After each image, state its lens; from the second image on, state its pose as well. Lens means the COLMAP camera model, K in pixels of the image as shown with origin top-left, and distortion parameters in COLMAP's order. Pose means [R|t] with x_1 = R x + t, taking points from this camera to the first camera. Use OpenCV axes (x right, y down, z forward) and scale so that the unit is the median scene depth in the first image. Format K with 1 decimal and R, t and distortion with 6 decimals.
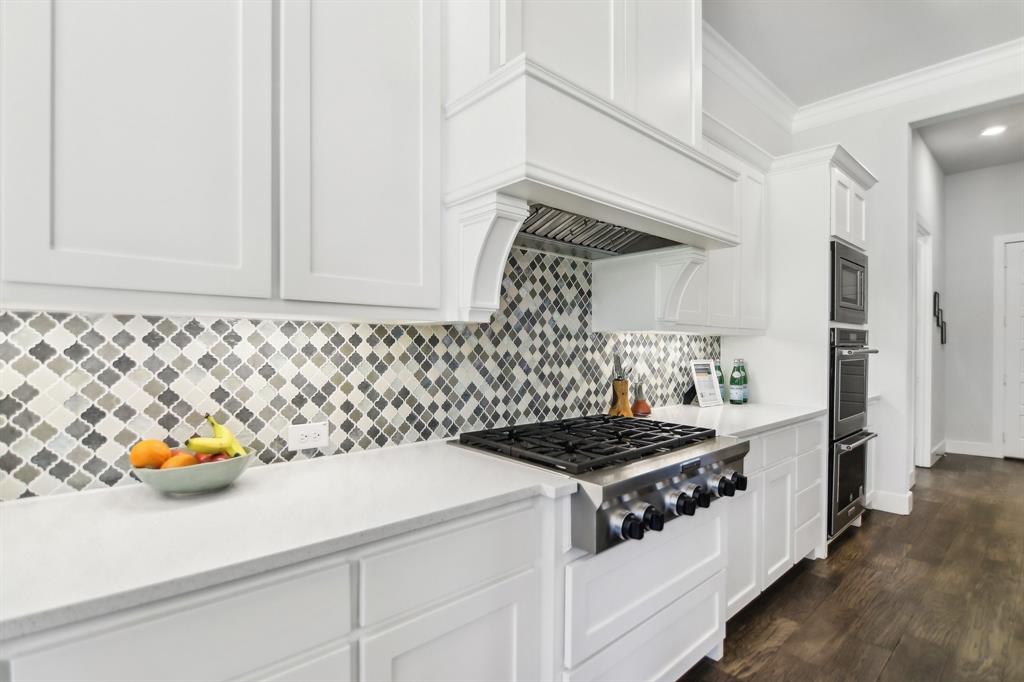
lens RADIAL K [[469.1, 0, 506.4], [0, 469.1, 339.2], [0, 0, 1]] dist [0.001627, -0.008749]
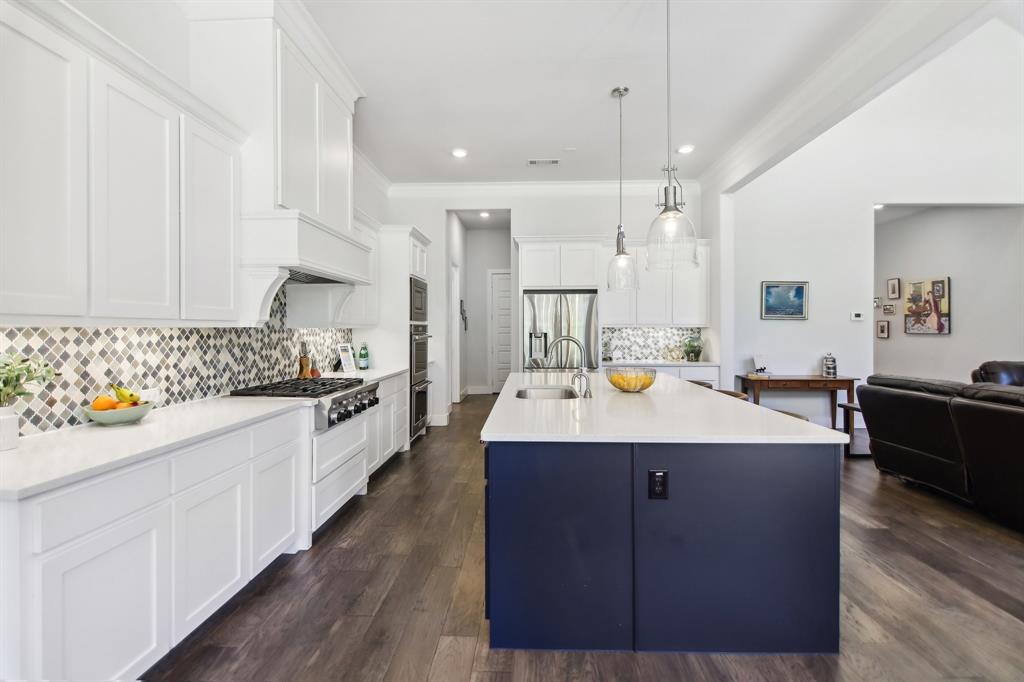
lens RADIAL K [[468.3, 0, 515.9], [0, 468.3, 338.8], [0, 0, 1]] dist [-0.000334, -0.011891]
pose [[0.672282, -0.023391, 0.739926, -0.612871], [-0.001810, 0.999446, 0.033240, -0.043982], [-0.740293, -0.023686, 0.671867, -0.851011]]
